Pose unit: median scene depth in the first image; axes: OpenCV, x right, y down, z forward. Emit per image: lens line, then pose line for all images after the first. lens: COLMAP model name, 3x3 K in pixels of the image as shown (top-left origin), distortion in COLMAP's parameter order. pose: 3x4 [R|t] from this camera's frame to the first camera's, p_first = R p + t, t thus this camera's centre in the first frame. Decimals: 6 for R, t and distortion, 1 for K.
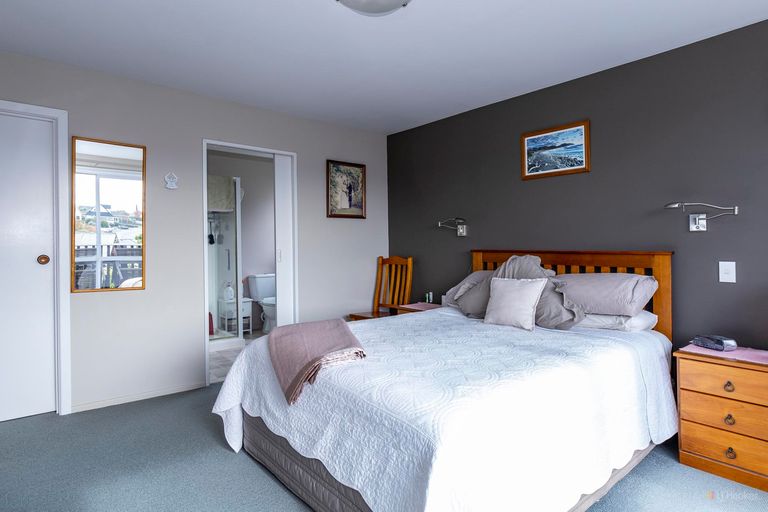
lens RADIAL K [[424.1, 0, 377.3], [0, 424.1, 254.6], [0, 0, 1]] dist [-0.006007, 0.001323]
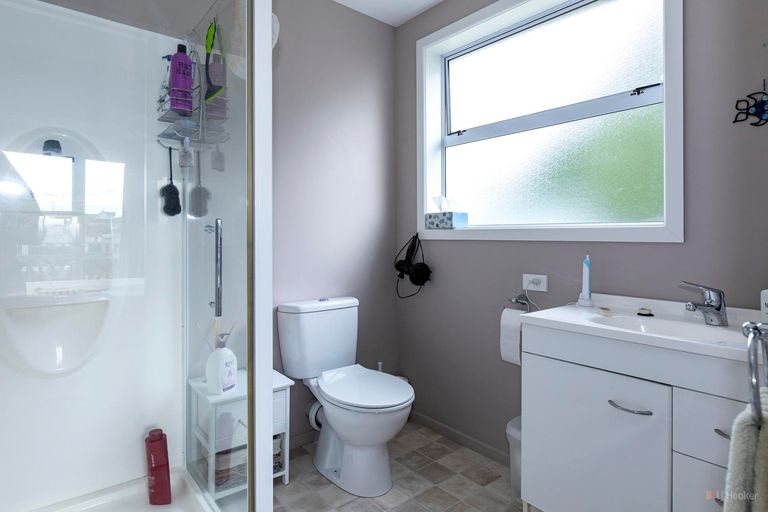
lens RADIAL K [[424.1, 0, 389.8], [0, 424.1, 248.9], [0, 0, 1]] dist [-0.006007, 0.001323]
pose [[0.999516, 0.009864, 0.029500, -0.221391], [-0.009374, 0.999816, -0.016725, 0.005900], [-0.029660, 0.016441, 0.999425, 0.639246]]
